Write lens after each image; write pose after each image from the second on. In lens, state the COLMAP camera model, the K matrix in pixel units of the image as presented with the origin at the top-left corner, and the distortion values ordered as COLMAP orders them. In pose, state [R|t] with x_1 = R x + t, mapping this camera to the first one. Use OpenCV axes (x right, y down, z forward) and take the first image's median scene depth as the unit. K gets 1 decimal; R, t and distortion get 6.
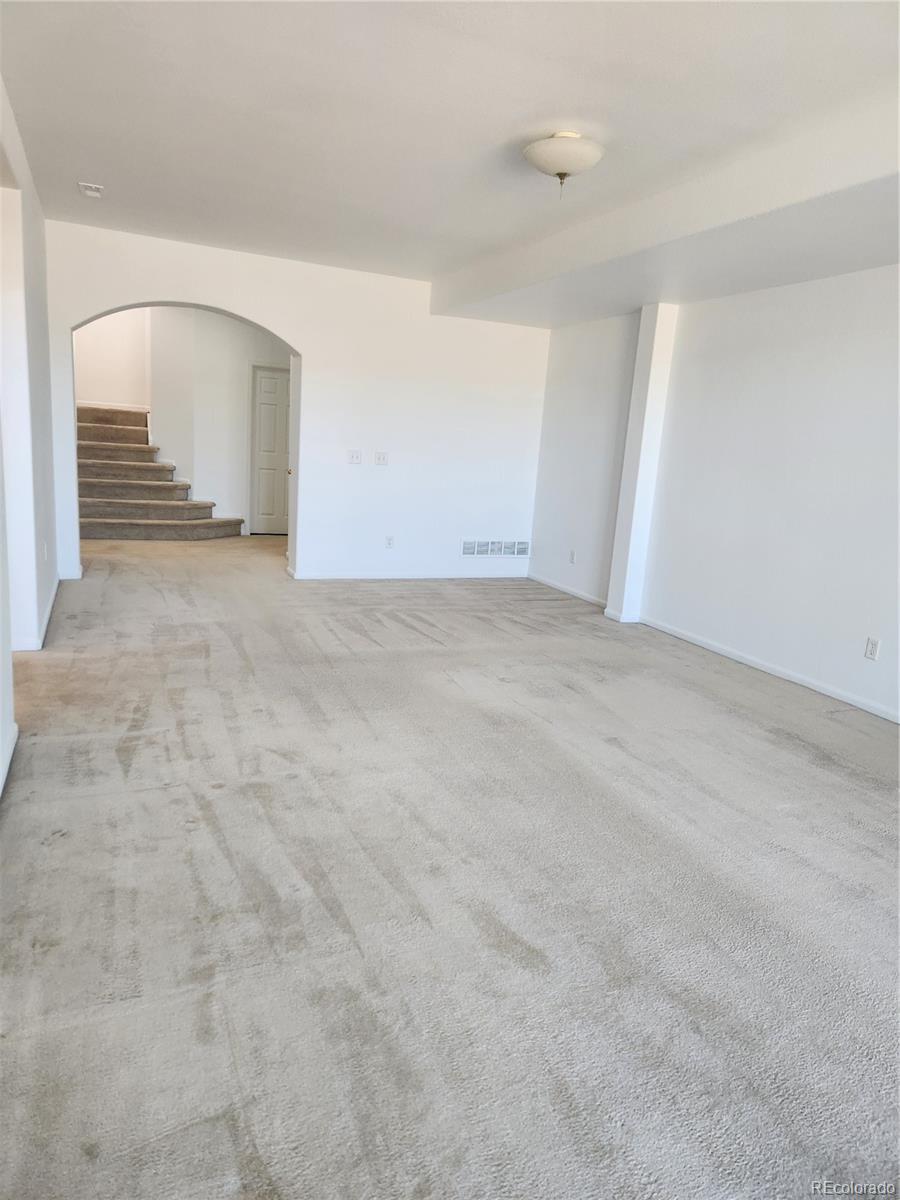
lens RADIAL K [[811.2, 0, 450.0], [0, 811.2, 600.0], [0, 0, 1]] dist [0.070778, -0.001102]
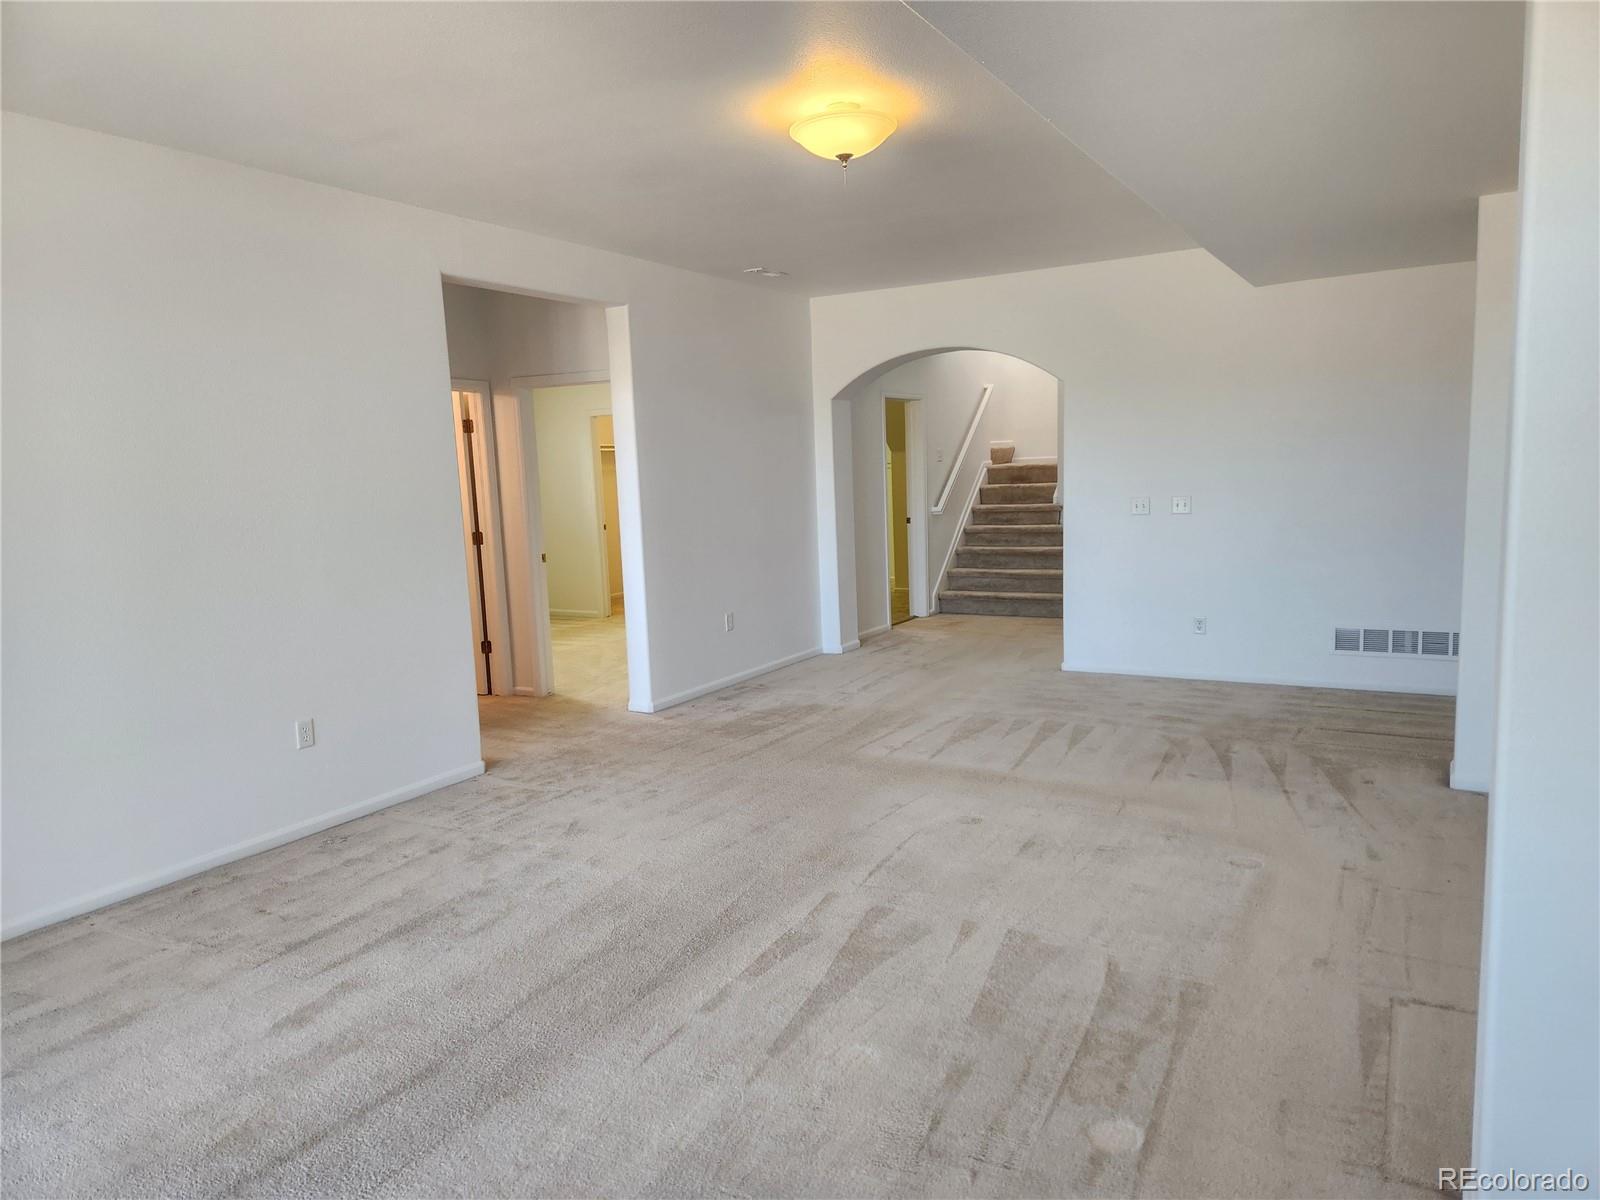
lens RADIAL K [[1081.6, 0, 800.0], [0, 1081.6, 600.0], [0, 0, 1]] dist [0.070778, -0.001102]
pose [[0.590472, 0.007777, -0.807020, 0.589370], [-0.083277, 0.995203, -0.051341, -0.022596], [0.802750, 0.097522, 0.588287, 0.256833]]
